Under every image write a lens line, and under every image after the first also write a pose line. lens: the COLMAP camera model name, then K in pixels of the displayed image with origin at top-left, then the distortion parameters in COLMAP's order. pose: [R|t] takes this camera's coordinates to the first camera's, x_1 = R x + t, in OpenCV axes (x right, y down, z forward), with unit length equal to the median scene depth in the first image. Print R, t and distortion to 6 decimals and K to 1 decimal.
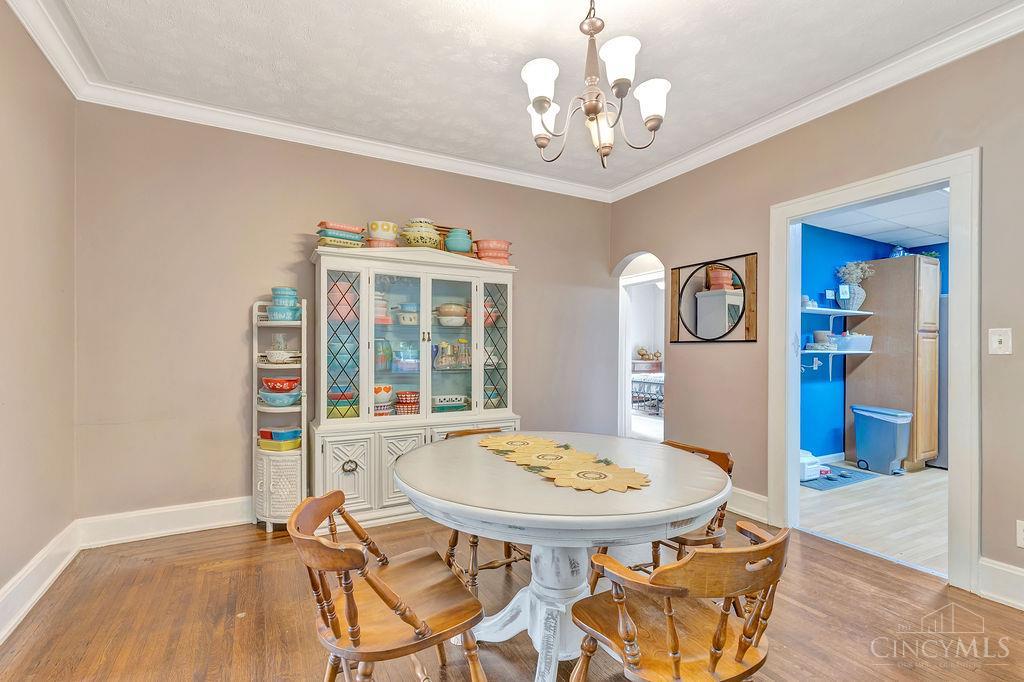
lens RADIAL K [[470.6, 0, 507.3], [0, 470.6, 350.3], [0, 0, 1]] dist [0.008544, -0.002362]
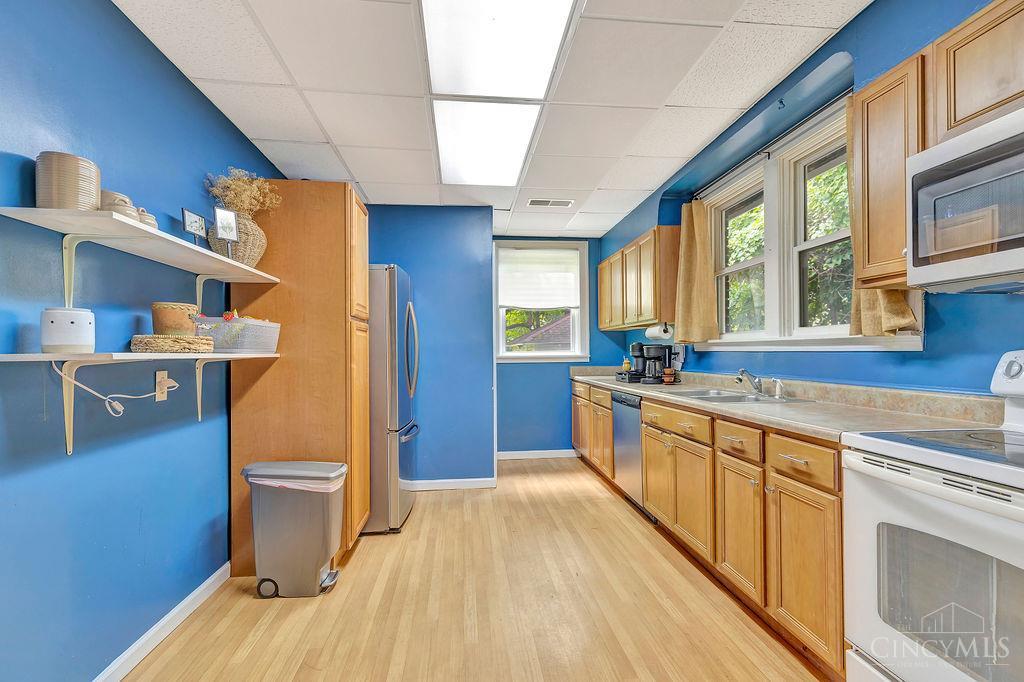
lens RADIAL K [[470.6, 0, 515.3], [0, 470.6, 348.6], [0, 0, 1]] dist [0.008544, -0.002362]
pose [[0.380784, -0.004096, 0.924655, 0.403615], [0.016206, 0.999866, -0.002244, 0.001987], [-0.924522, 0.015840, 0.380800, 0.578827]]
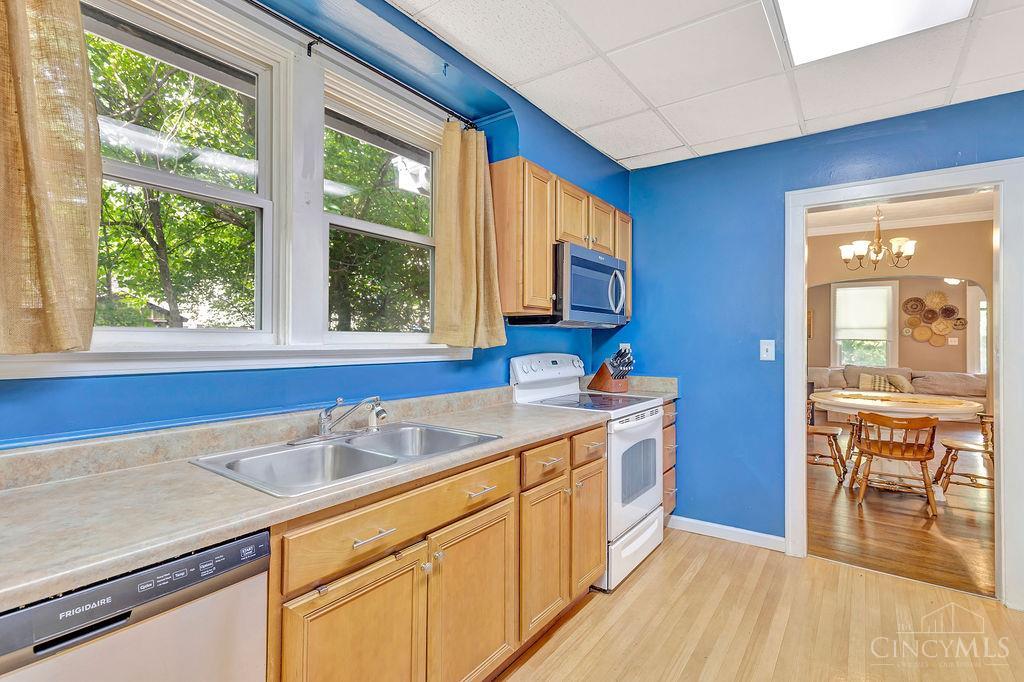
lens RADIAL K [[470.6, 0, 520.6], [0, 470.6, 337.3], [0, 0, 1]] dist [0.008544, -0.002362]
pose [[-0.905672, -0.015760, -0.423686, 1.076637], [-0.015445, 0.999872, -0.004177, -0.014256], [0.423697, 0.002761, -0.905800, 0.907584]]
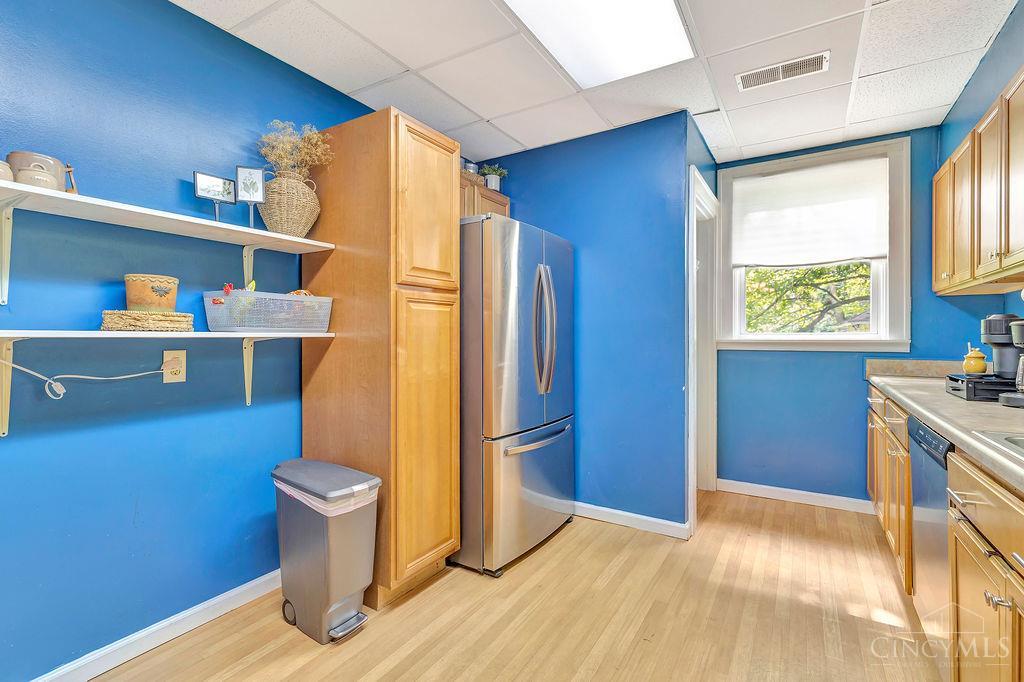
lens RADIAL K [[470.6, 0, 513.6], [0, 470.6, 337.0], [0, 0, 1]] dist [0.008544, -0.002362]
pose [[0.871879, -0.010402, 0.489611, 0.724254], [0.009830, 0.999945, 0.003740, 0.006111], [-0.489623, 0.001552, 0.871933, 0.551953]]
